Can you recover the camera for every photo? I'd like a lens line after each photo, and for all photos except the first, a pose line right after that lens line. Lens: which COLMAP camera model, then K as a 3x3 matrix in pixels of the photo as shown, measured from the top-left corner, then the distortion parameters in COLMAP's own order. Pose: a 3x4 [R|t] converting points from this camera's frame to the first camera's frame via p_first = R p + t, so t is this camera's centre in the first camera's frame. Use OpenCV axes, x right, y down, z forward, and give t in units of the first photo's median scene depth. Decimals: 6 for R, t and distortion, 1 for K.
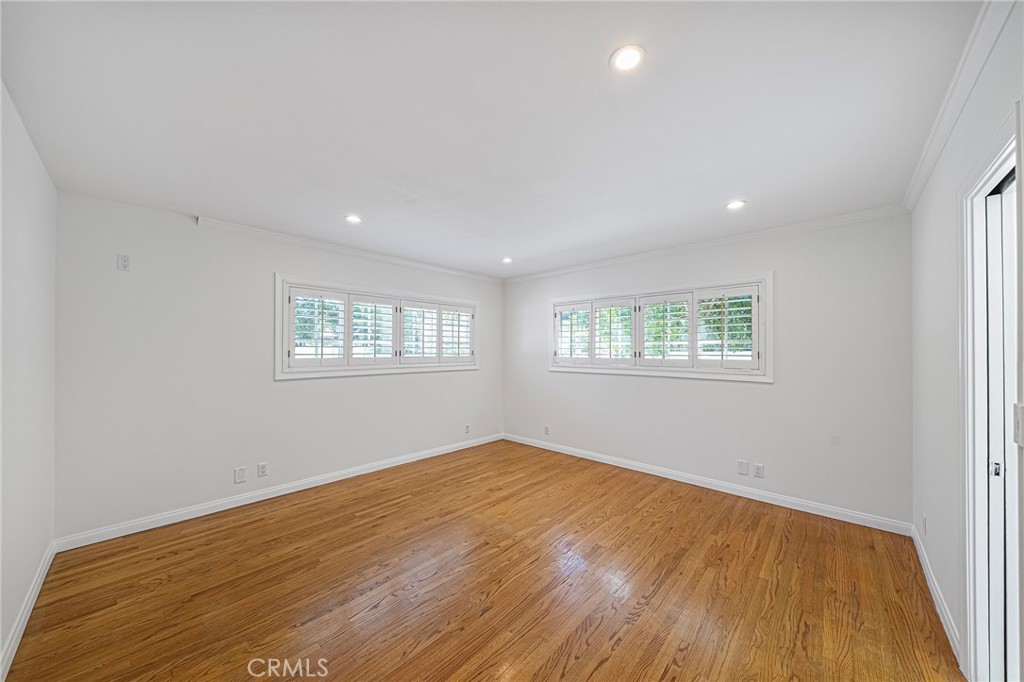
lens RADIAL K [[354.2, 0, 513.9], [0, 354.2, 346.9], [0, 0, 1]] dist [-0.002108, 0.000332]
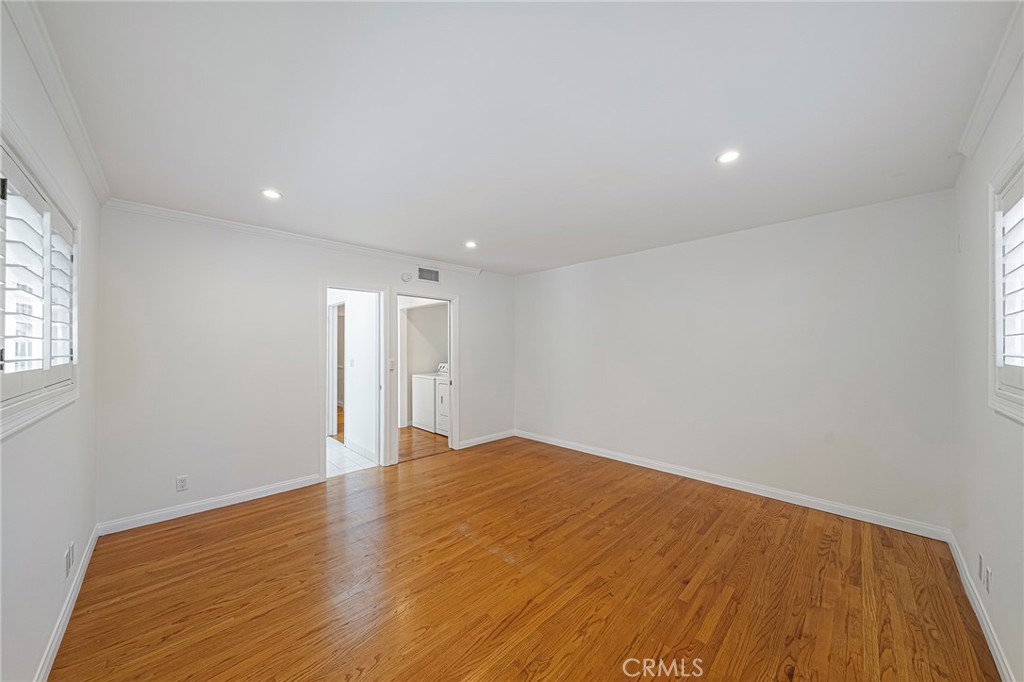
lens RADIAL K [[354.2, 0, 513.2], [0, 354.2, 342.8], [0, 0, 1]] dist [-0.002108, 0.000332]
pose [[-0.999297, 0.001854, 0.037455, -0.057597], [0.001022, 0.999753, -0.022221, 0.019172], [-0.037487, -0.022167, -0.999051, 1.778499]]
